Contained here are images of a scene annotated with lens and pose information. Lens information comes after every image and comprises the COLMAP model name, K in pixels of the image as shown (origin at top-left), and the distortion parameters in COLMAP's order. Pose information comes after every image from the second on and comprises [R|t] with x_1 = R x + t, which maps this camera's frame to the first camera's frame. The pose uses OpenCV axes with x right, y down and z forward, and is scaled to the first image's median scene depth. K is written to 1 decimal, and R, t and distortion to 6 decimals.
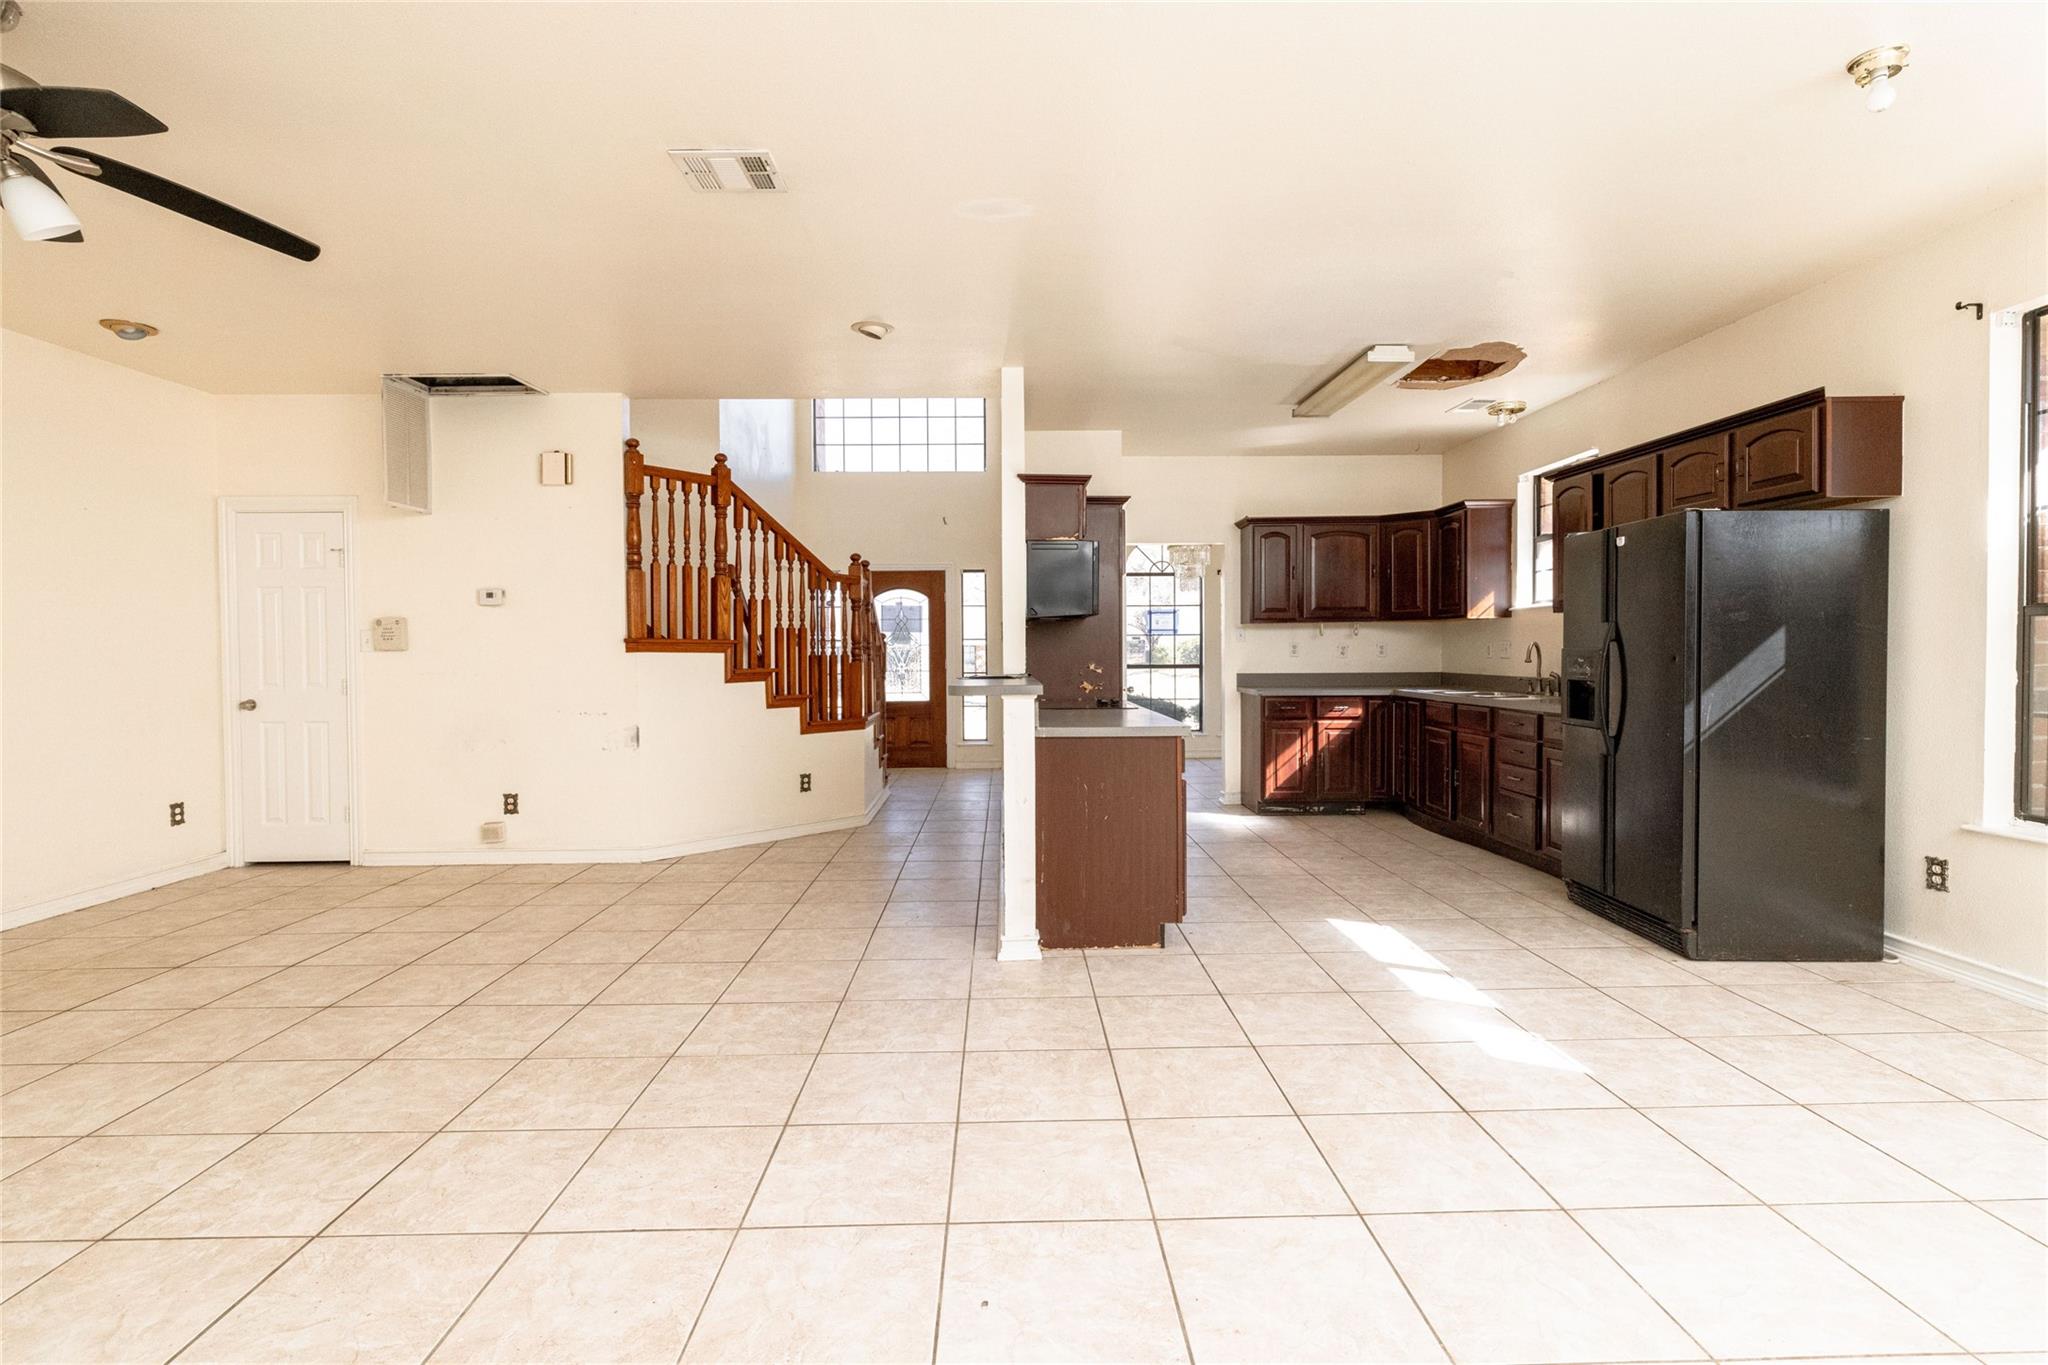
lens RADIAL K [[968.5, 0, 1024.0], [0, 968.5, 682.5], [0, 0, 1]] dist [-0.000802, -0.000029]
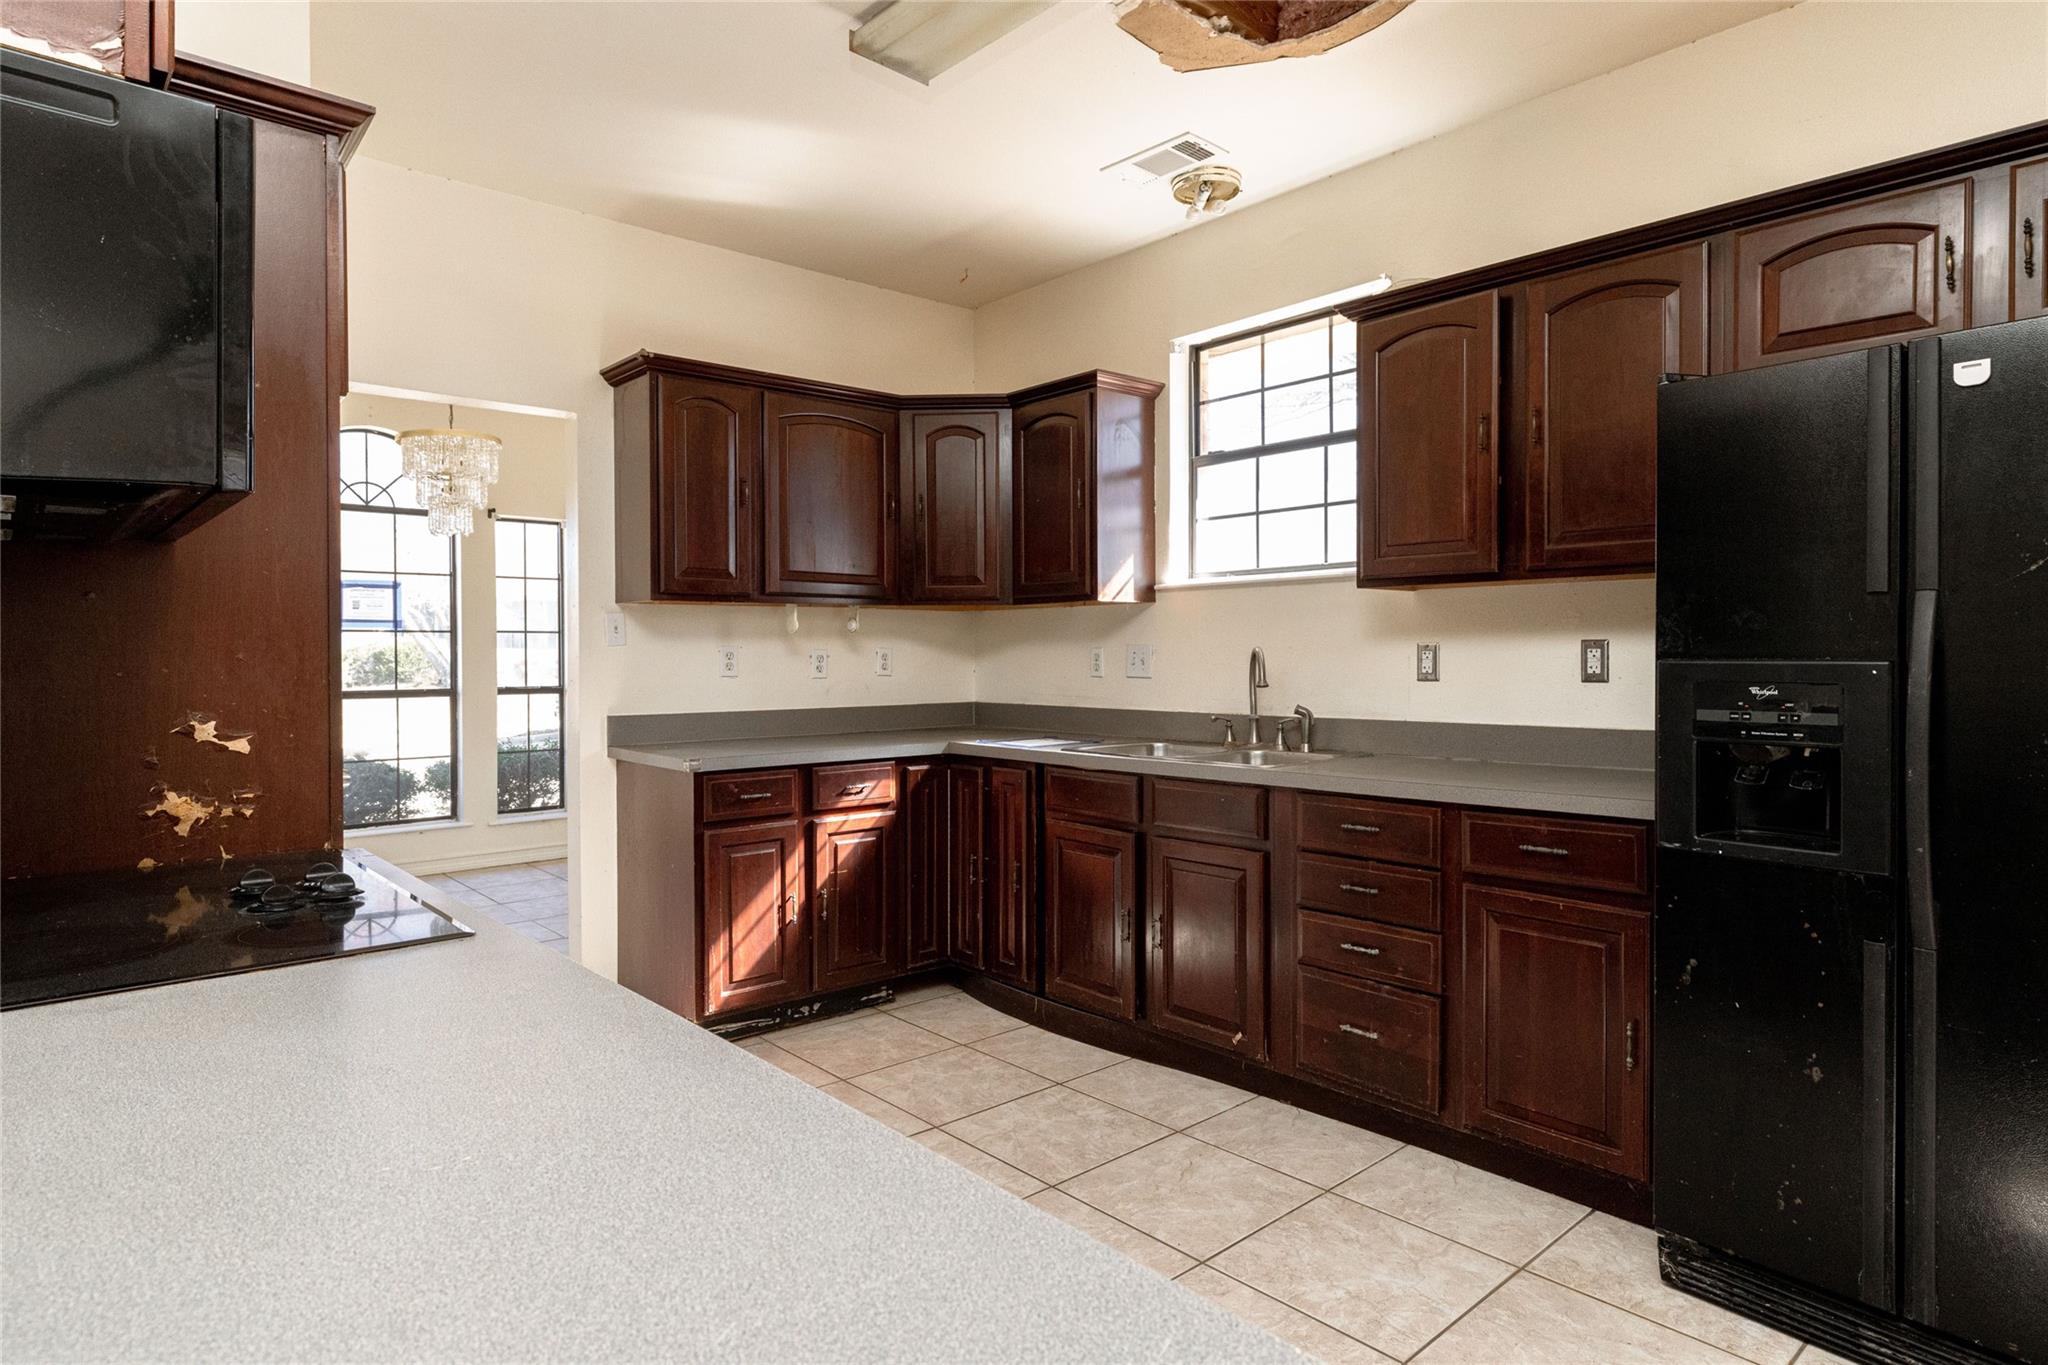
lens RADIAL K [[1132.5, 0, 1021.4], [0, 1132.5, 670.9], [0, 0, 1]] dist [0.002844, 0.000308]
pose [[0.761496, -0.005736, 0.648144, 0.042791], [0.020533, 0.999672, -0.015277, -0.024643], [-0.647844, 0.024941, 0.761365, 0.670523]]
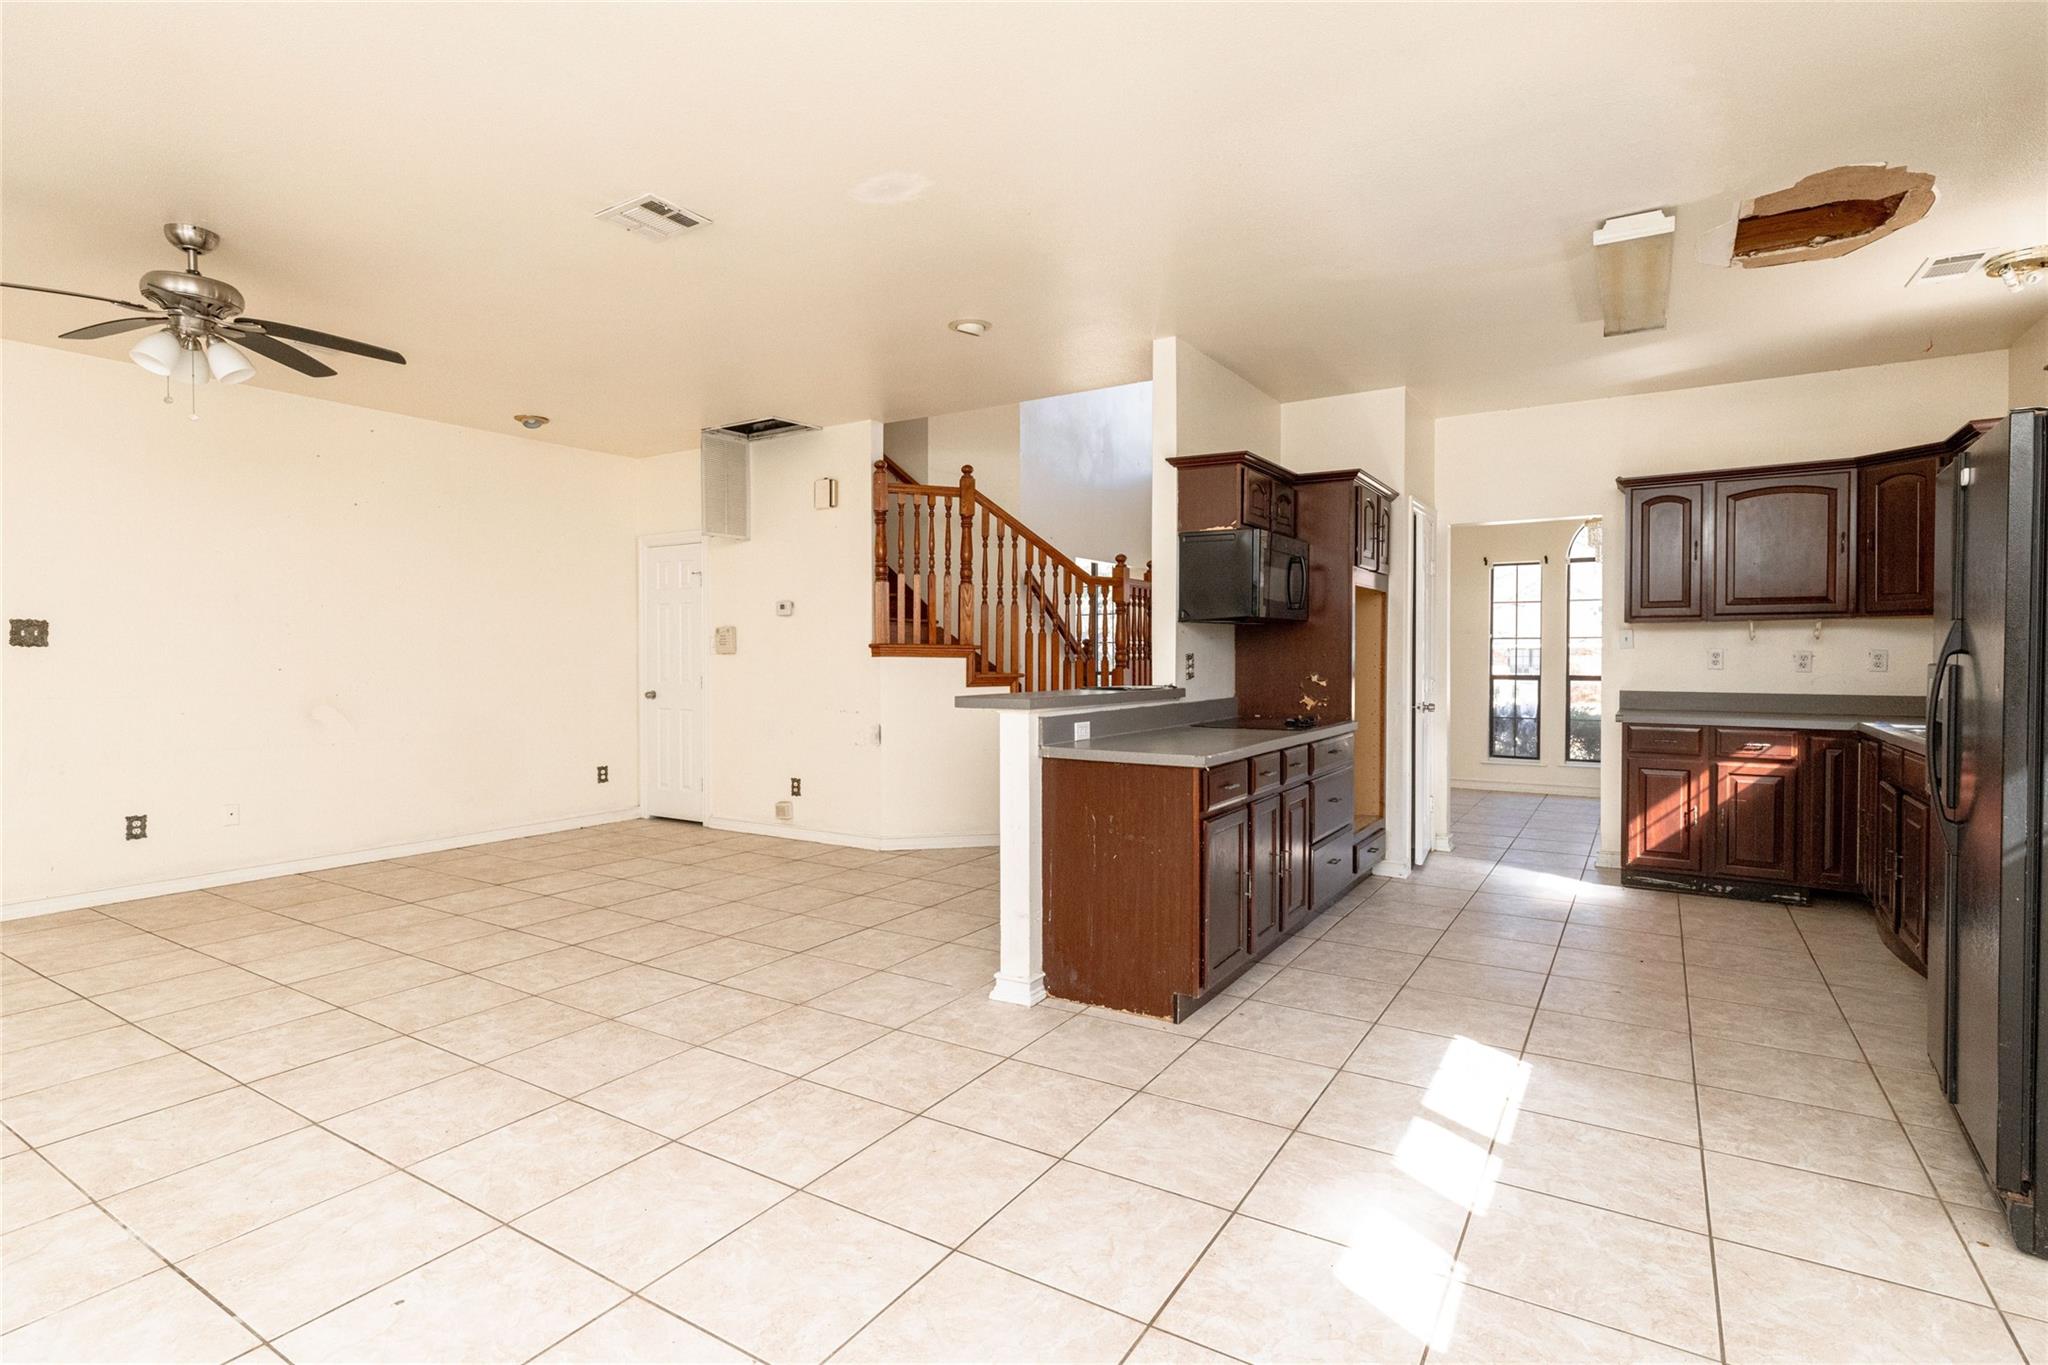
lens RADIAL K [[998.3, 0, 1024.0], [0, 998.3, 682.5], [0, 0, 1]] dist [0.000405, 0.000114]
pose [[0.833364, 0.022374, -0.552271, 0.356465], [-0.023994, 0.999703, 0.004295, -0.011142], [0.552203, 0.009672, 0.833653, 0.157949]]
